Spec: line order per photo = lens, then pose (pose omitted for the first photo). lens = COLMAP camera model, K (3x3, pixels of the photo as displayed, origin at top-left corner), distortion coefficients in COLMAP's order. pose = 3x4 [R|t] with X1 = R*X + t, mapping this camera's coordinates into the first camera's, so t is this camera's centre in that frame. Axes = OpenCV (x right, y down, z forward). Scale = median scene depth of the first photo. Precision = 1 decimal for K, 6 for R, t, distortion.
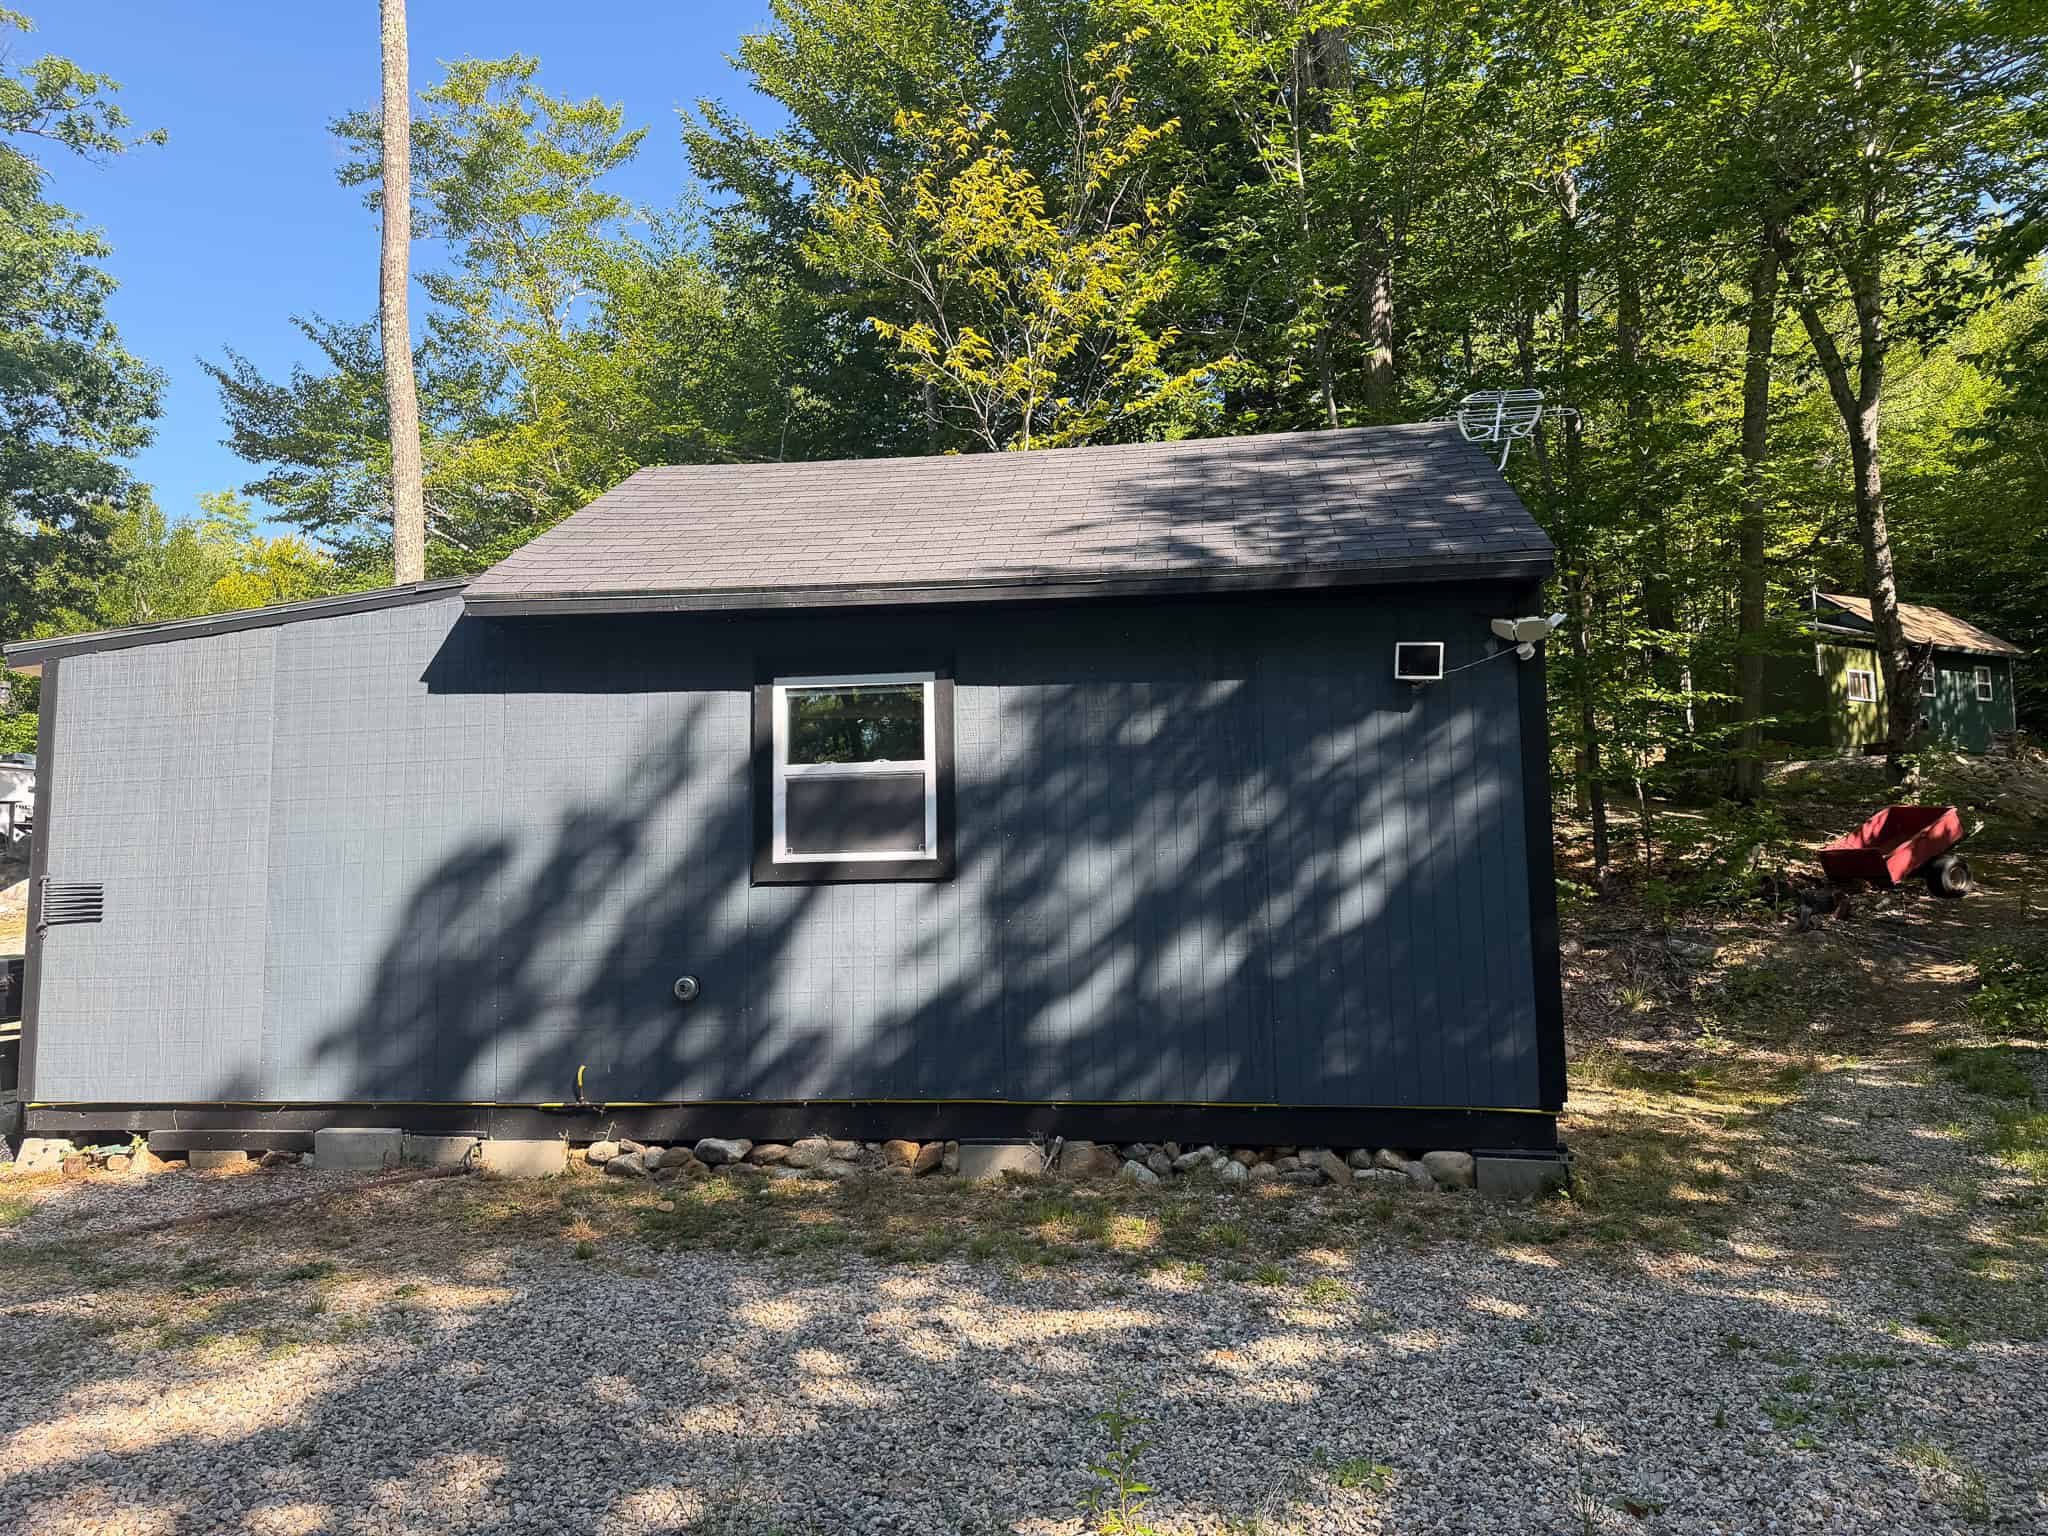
lens RADIAL K [[1421.7, 0, 1037.4], [0, 1421.7, 759.6], [0, 0, 1]] dist [-0.000593, -0.029345]
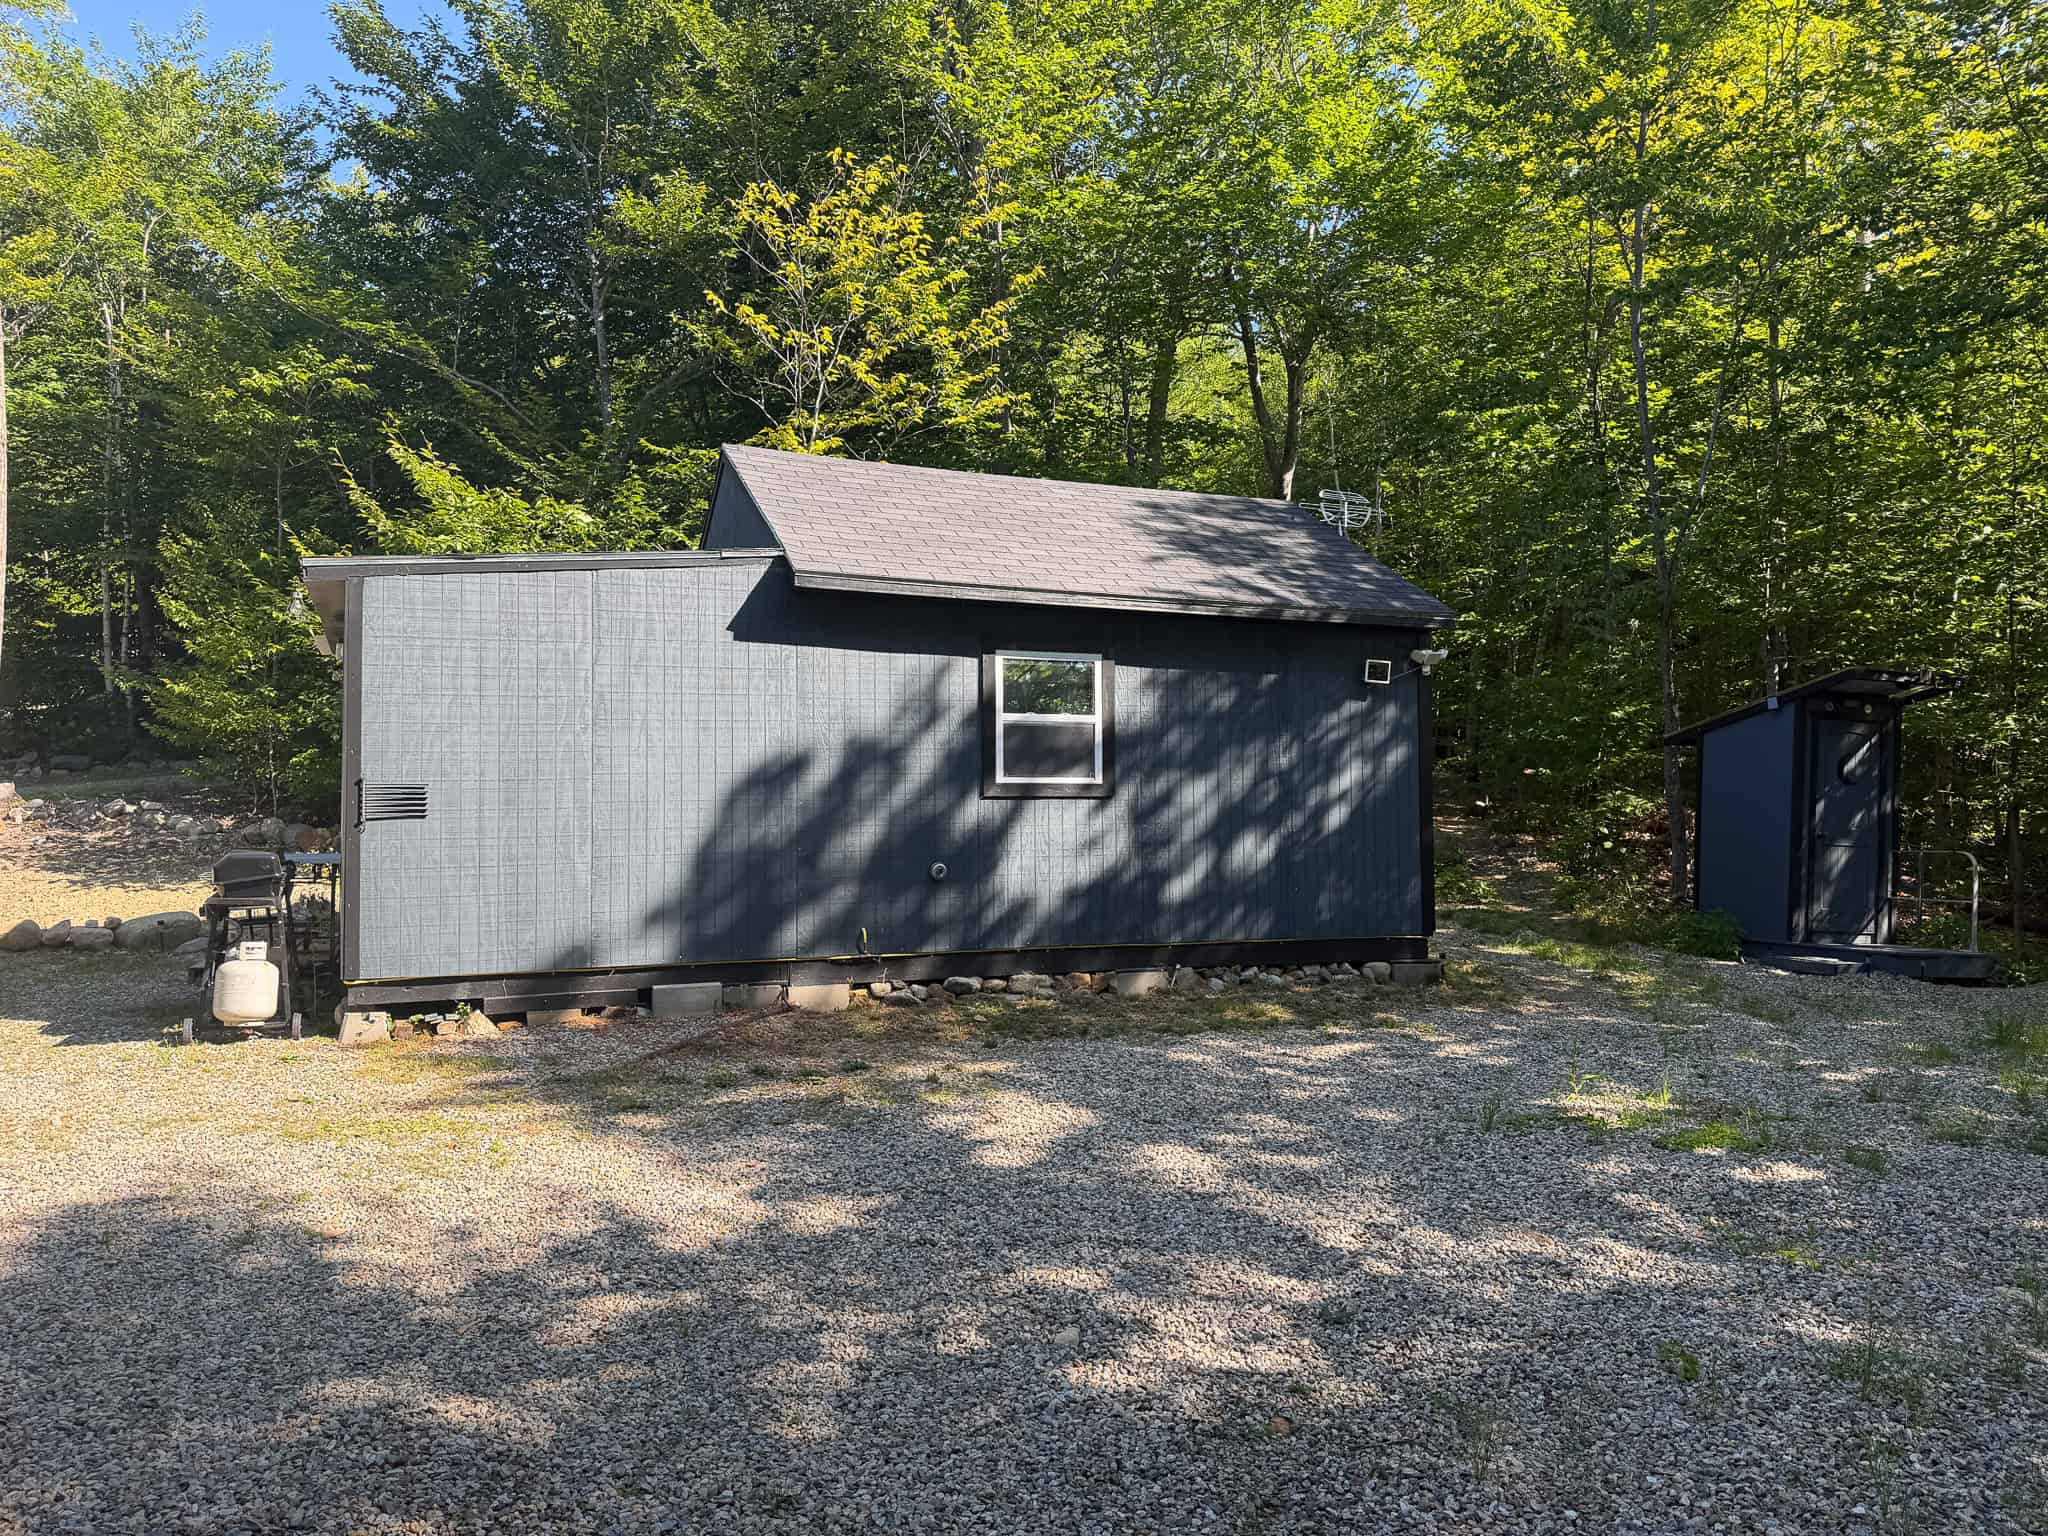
lens RADIAL K [[1421.7, 0, 1030.2], [0, 1421.7, 769.5], [0, 0, 1]] dist [-0.000593, -0.029345]
pose [[0.867713, 0.029132, 0.496212, -0.854919], [-0.064528, 0.996435, 0.054339, -0.018864], [-0.492860, -0.079170, 0.866499, -0.234590]]
